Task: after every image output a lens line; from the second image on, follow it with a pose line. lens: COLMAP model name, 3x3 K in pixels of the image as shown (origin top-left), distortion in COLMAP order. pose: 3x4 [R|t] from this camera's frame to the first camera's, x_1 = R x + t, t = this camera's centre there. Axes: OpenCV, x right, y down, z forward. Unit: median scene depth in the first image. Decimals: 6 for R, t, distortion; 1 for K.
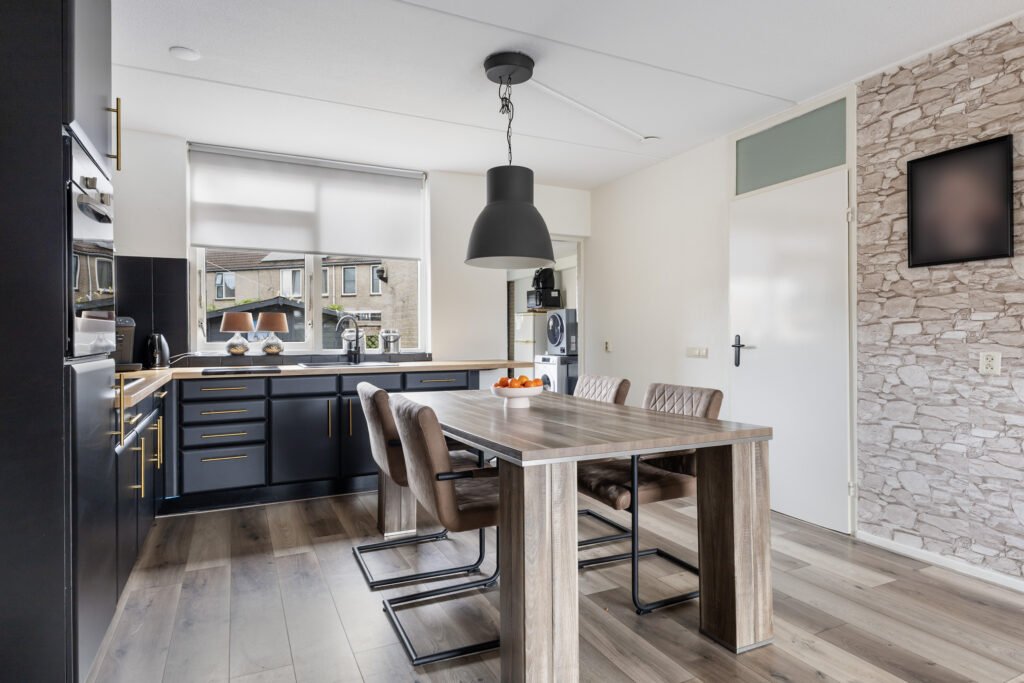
lens RADIAL K [[580.3, 0, 515.9], [0, 580.3, 336.2], [0, 0, 1]] dist [0.012296, -0.000941]
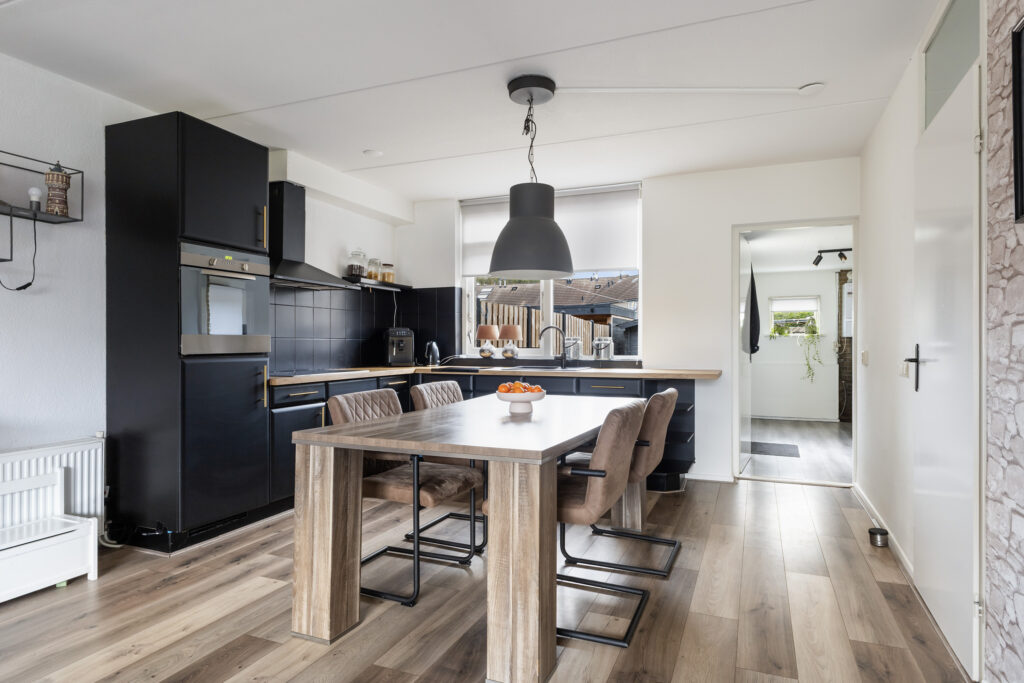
lens RADIAL K [[578.7, 0, 518.3], [0, 578.7, 345.0], [0, 0, 1]] dist [0.010835, -0.000663]
pose [[0.667581, 0.005754, -0.744515, 0.561040], [-0.003156, 0.999983, 0.004899, -0.003073], [0.744530, -0.000921, 0.667588, 0.209621]]
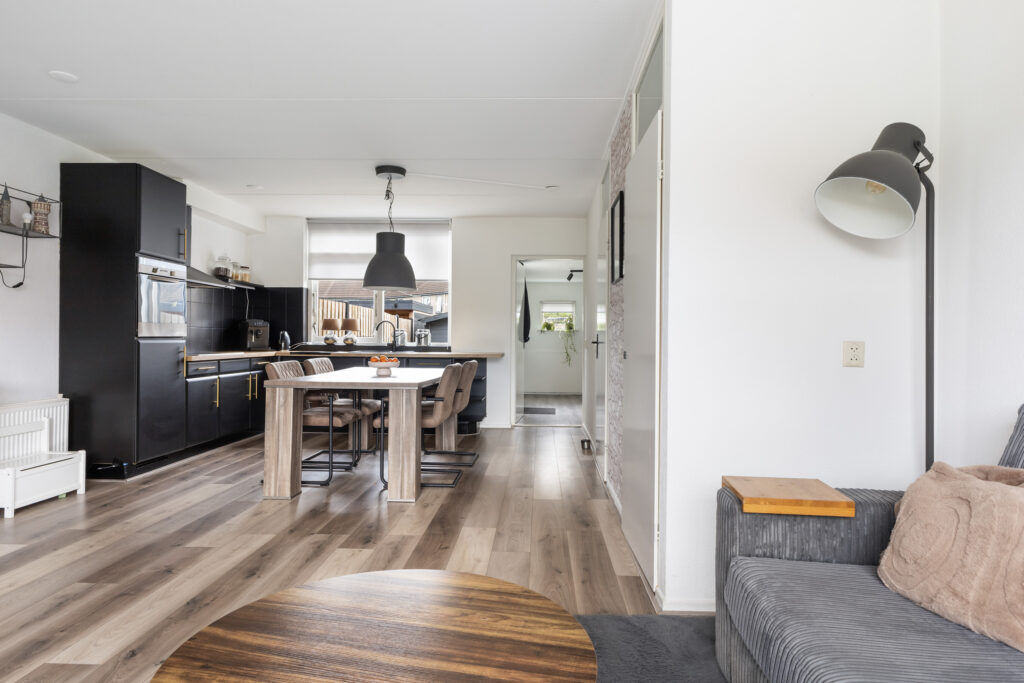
lens RADIAL K [[593.6, 0, 516.9], [0, 593.6, 338.9], [0, 0, 1]] dist [0.004864, -0.001151]
pose [[0.883036, 0.011586, -0.469162, 0.826736], [-0.012505, 0.999921, 0.001156, 0.008809], [0.469138, 0.004846, 0.883112, -0.247085]]
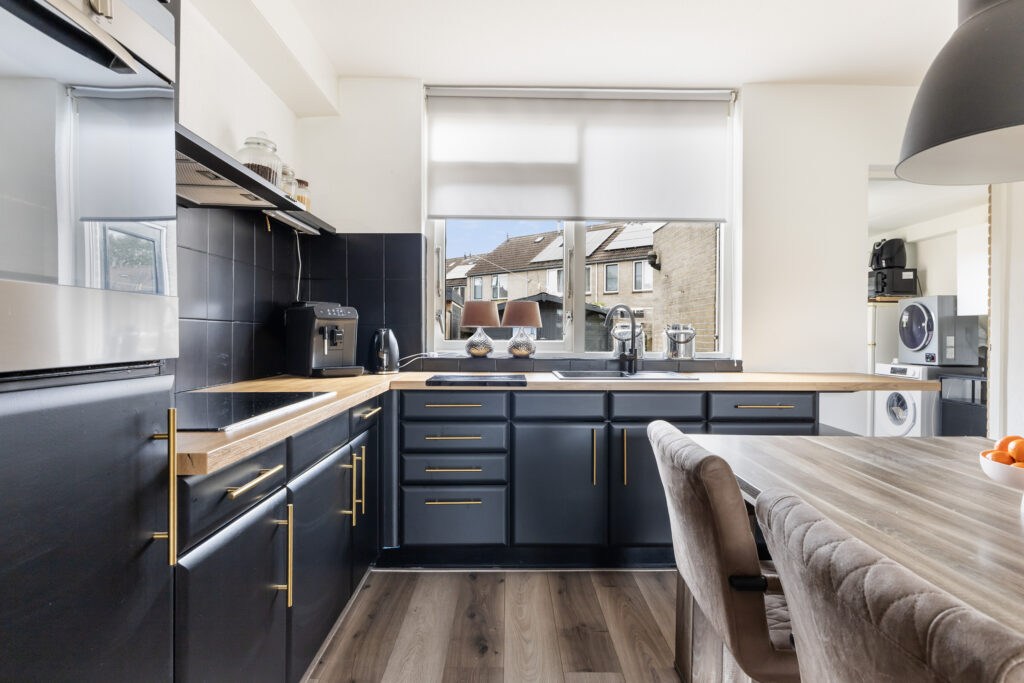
lens RADIAL K [[583.7, 0, 517.9], [0, 583.7, 337.9], [0, 0, 1]] dist [0.004214, -0.002037]
pose [[0.906386, 0.010496, -0.422321, -0.117447], [-0.008430, 0.999942, 0.006760, 0.001737], [0.422367, -0.002567, 0.906421, 0.352406]]
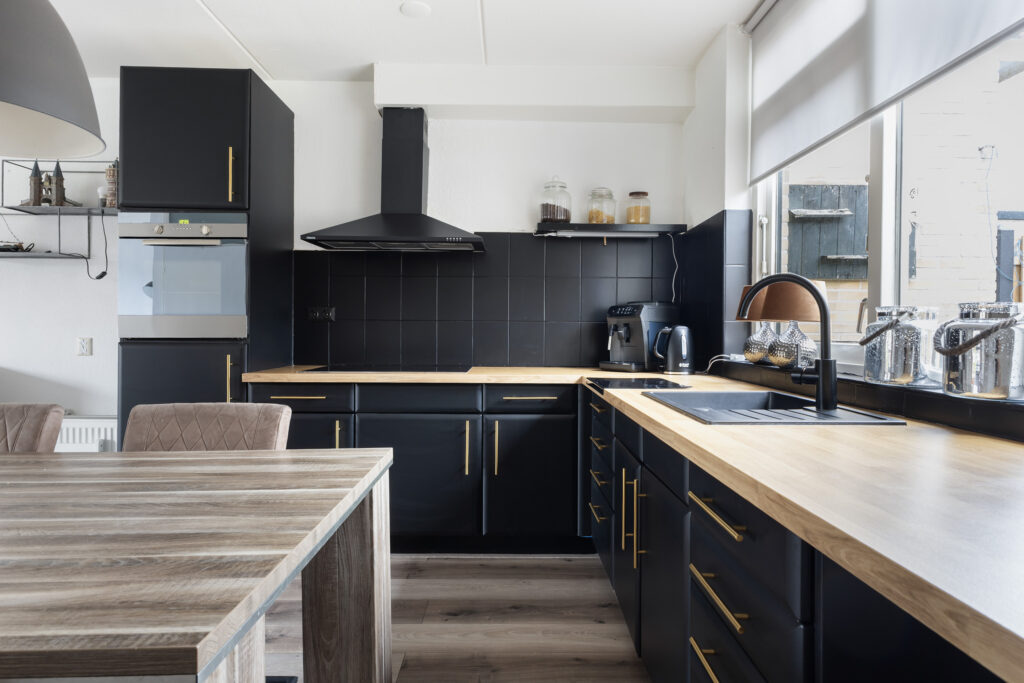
lens RADIAL K [[586.0, 0, 521.3], [0, 586.0, 332.1], [0, 0, 1]] dist [0.001656, 0.000195]
pose [[-0.421034, 0.004967, -0.907031, 0.127417], [-0.005197, 0.999955, 0.007889, -0.000059], [0.907030, 0.008035, -0.420990, 1.099917]]
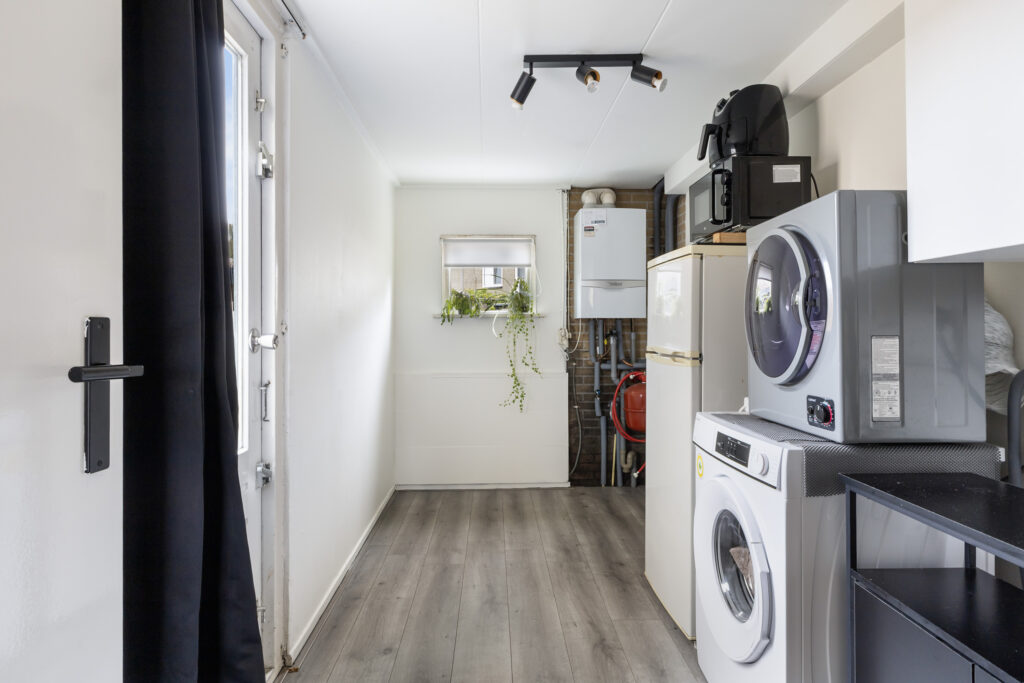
lens RADIAL K [[586.0, 0, 521.3], [0, 586.0, 332.1], [0, 0, 1]] dist [0.001656, 0.000195]
pose [[0.923031, 0.002412, -0.384718, 0.115734], [-0.000796, 0.999990, 0.004360, -0.005146], [0.384725, -0.003718, 0.923024, 1.421442]]
